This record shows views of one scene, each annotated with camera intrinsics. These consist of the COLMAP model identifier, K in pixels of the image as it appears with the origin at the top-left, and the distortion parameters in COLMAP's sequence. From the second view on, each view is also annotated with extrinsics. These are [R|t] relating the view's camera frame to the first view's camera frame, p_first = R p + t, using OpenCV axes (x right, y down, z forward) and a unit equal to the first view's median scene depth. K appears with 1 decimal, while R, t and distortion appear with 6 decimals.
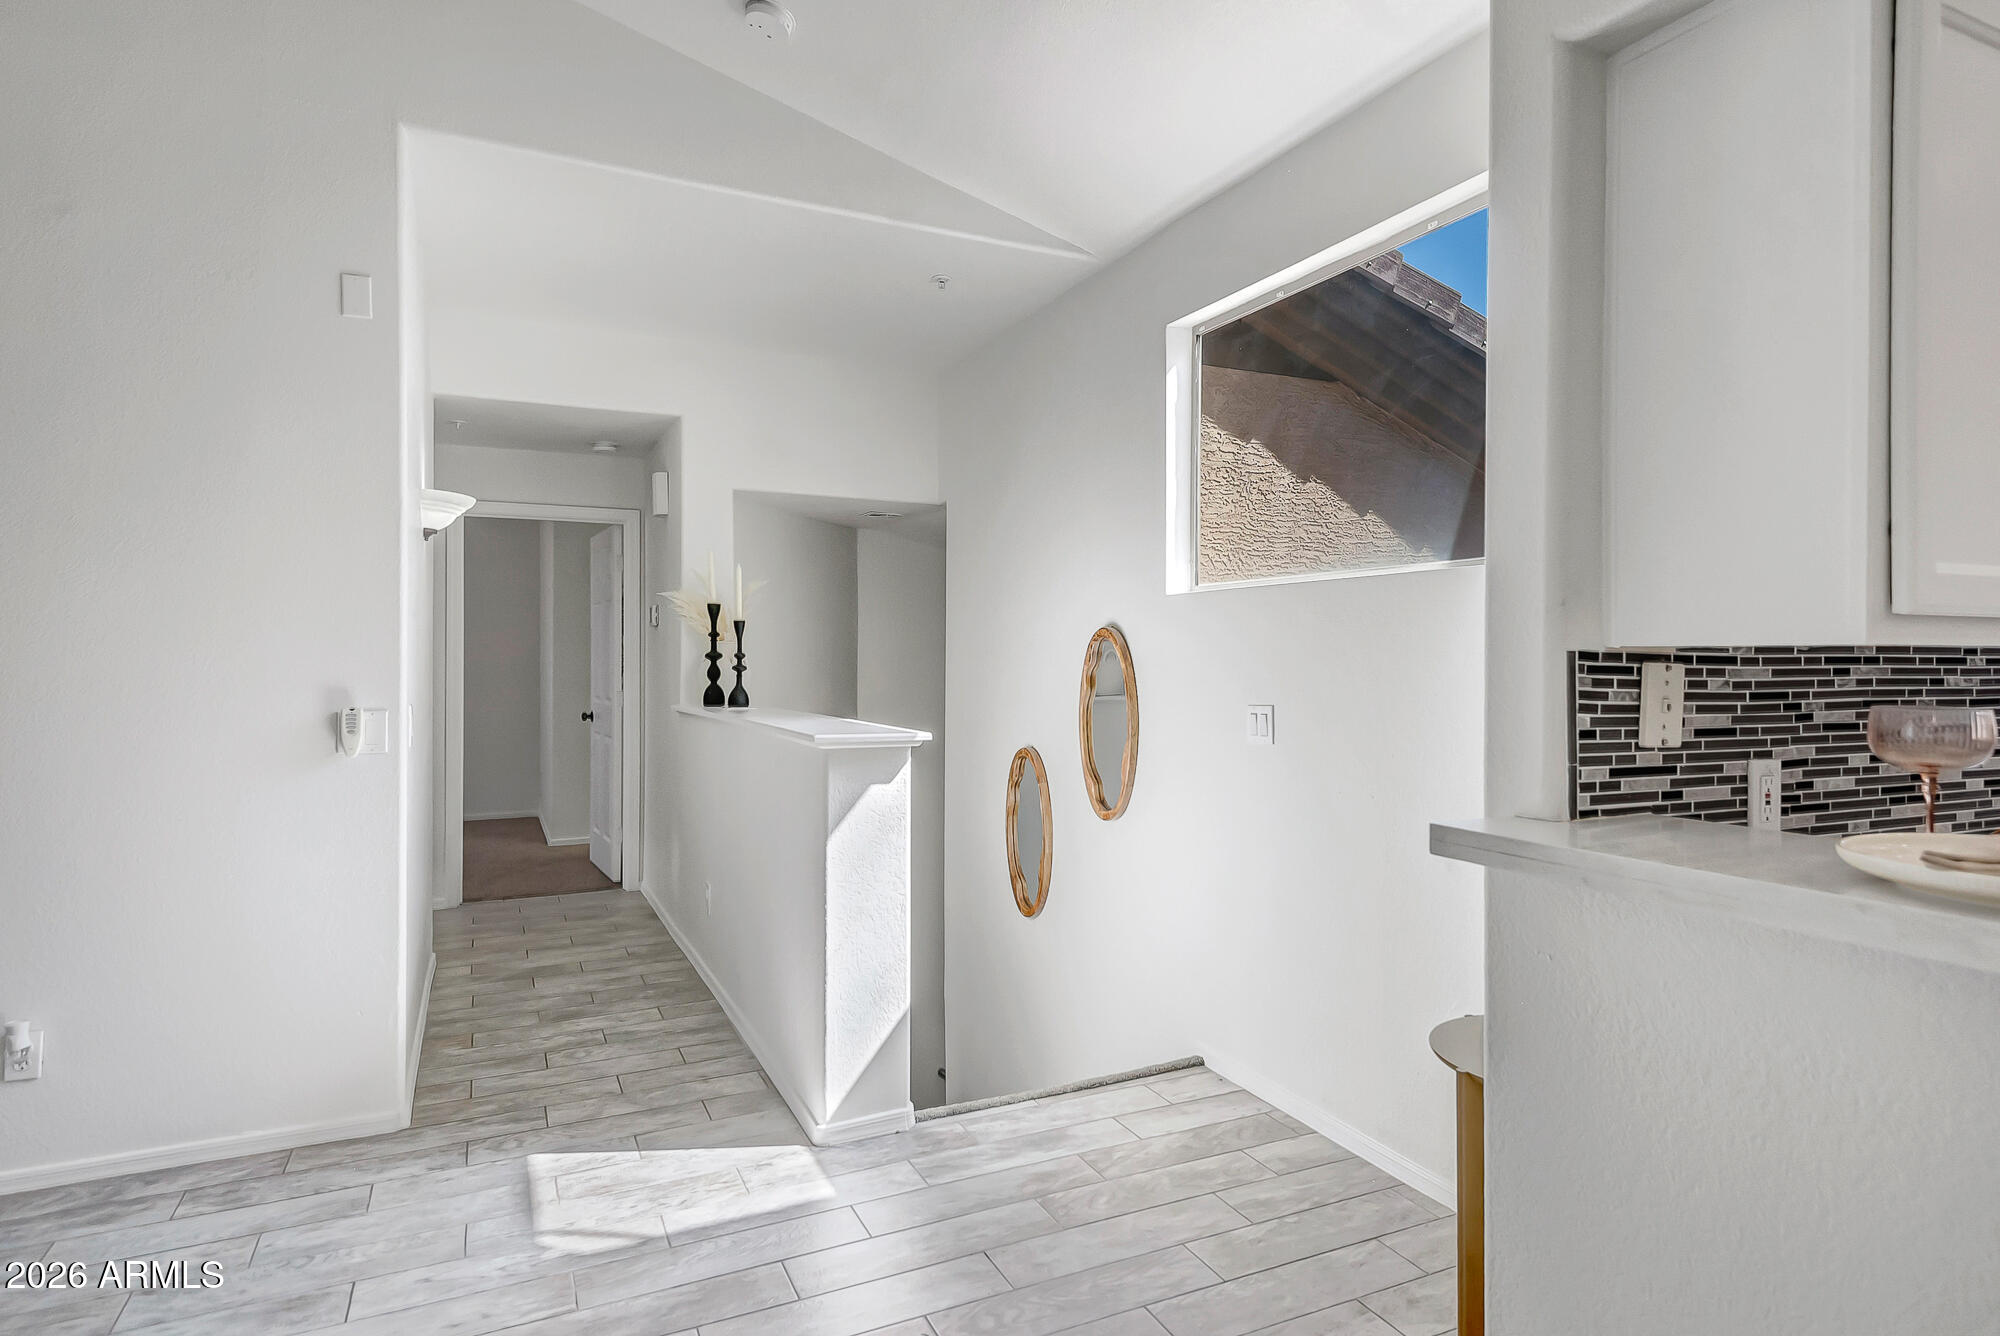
lens RADIAL K [[1086.7, 0, 1003.3], [0, 1086.7, 660.7], [0, 0, 1]] dist [0.026094, -0.001619]
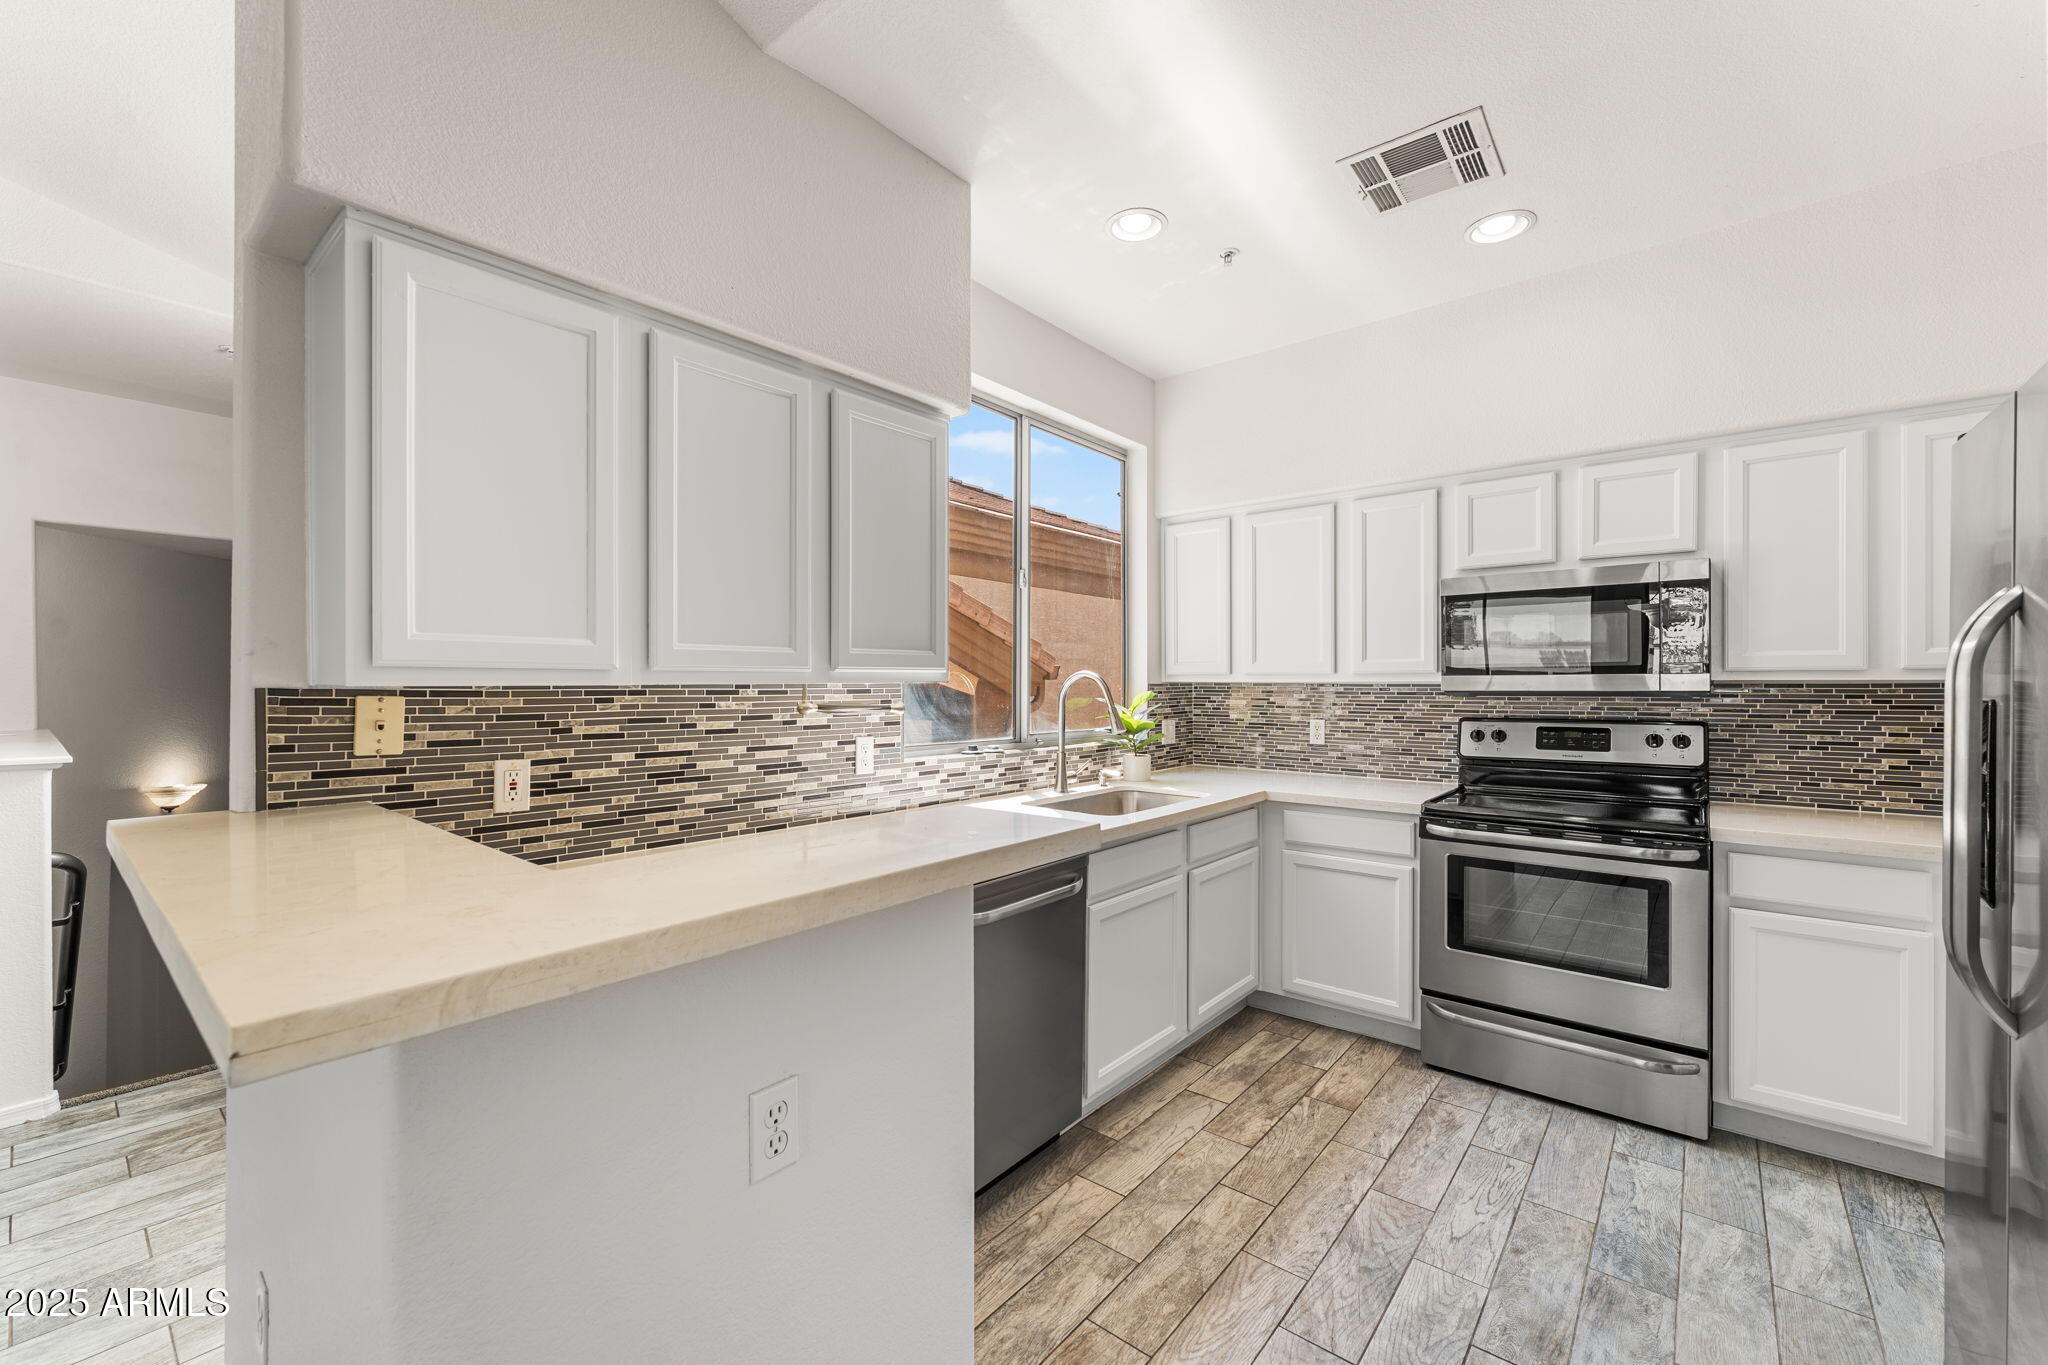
lens RADIAL K [[825.6, 0, 1014.3], [0, 825.6, 684.2], [0, 0, 1]] dist [-0.000064, 0.000095]
pose [[0.908858, 0.001433, 0.417104, 0.848608], [-0.001046, 0.999999, -0.001157, -0.012635], [-0.417105, 0.000615, 0.908858, -0.306096]]
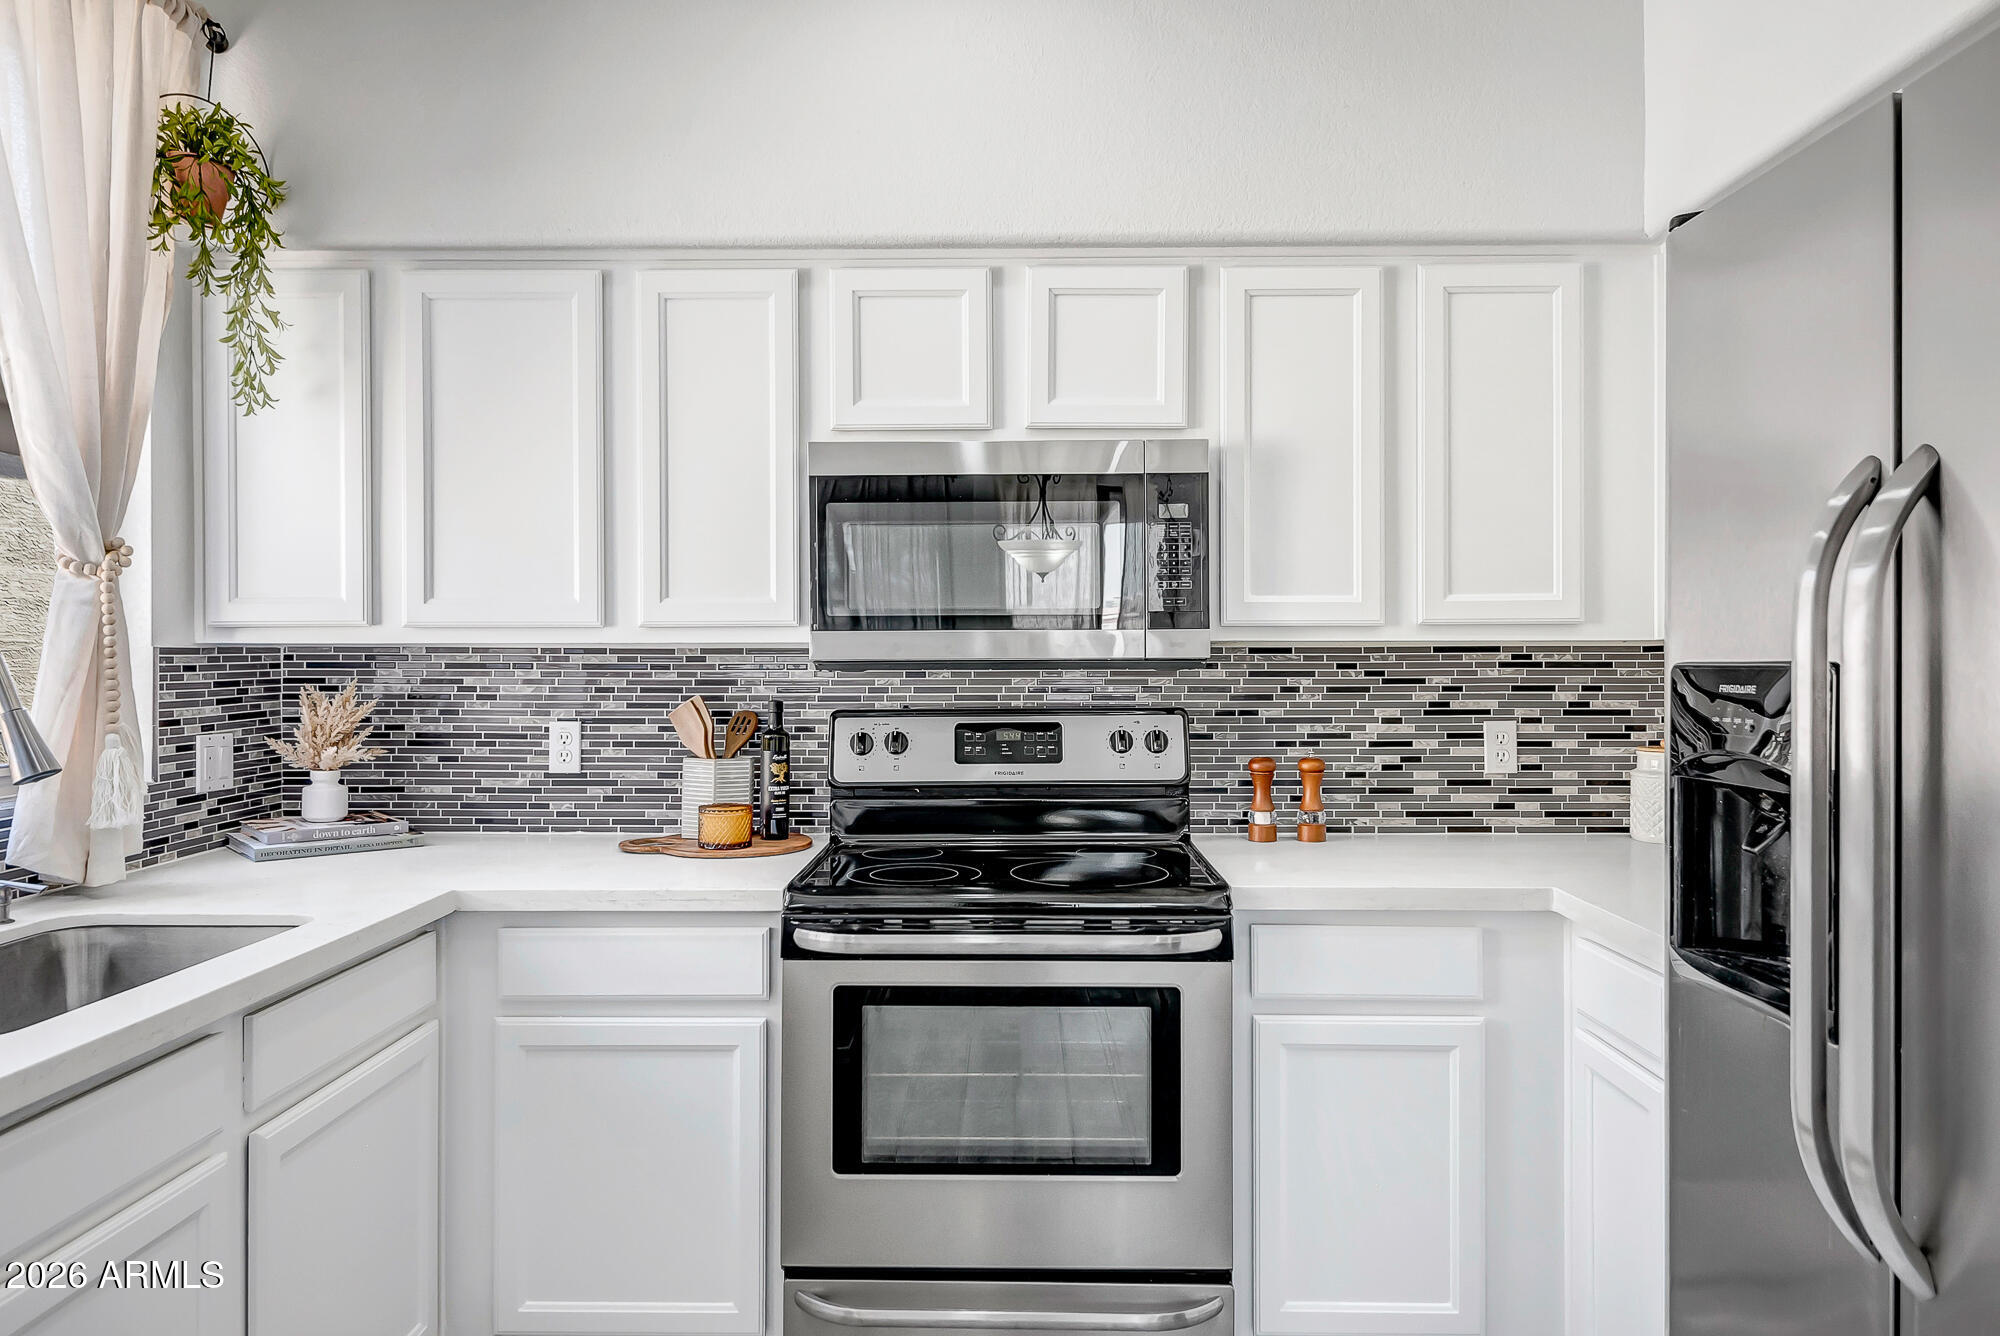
lens RADIAL K [[1347.2, 0, 1001.3], [0, 1347.2, 656.0], [0, 0, 1]] dist [0.020503, -0.003442]
pose [[0.441533, -0.000049, 0.897245, 1.208833], [0.001330, 0.999999, -0.000600, -0.004704], [-0.897244, 0.001458, 0.441532, 0.109199]]
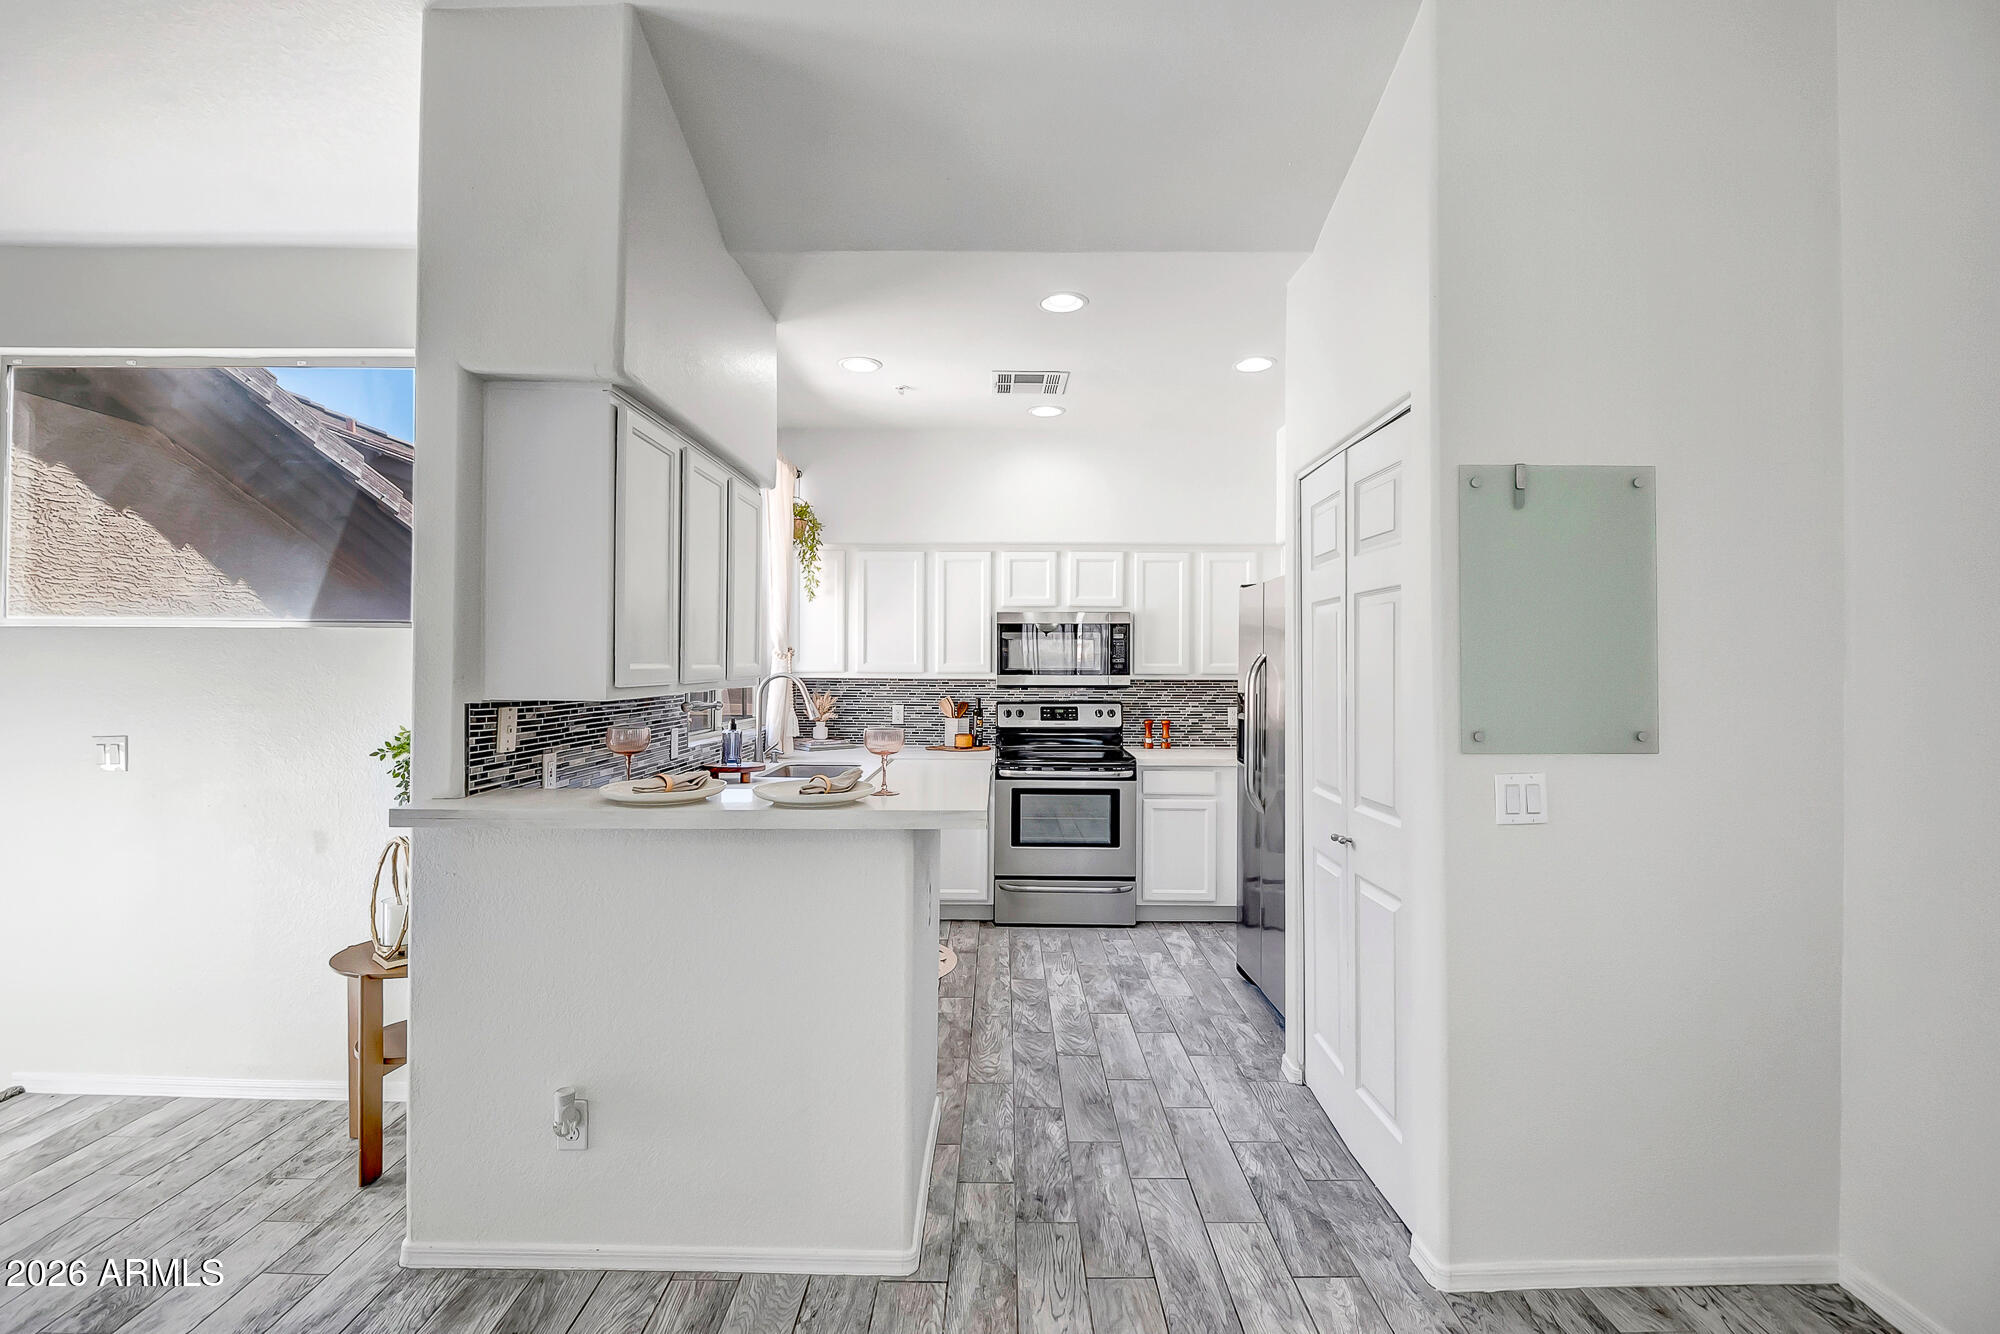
lens RADIAL K [[929.5, 0, 1000.6], [0, 929.5, 659.9], [0, 0, 1]] dist [0.028466, -0.027438]
pose [[0.429609, 0.008545, 0.902975, -0.448711], [-0.005504, 0.999961, -0.006844, -0.067506], [-0.902998, -0.002029, 0.429639, -0.416628]]
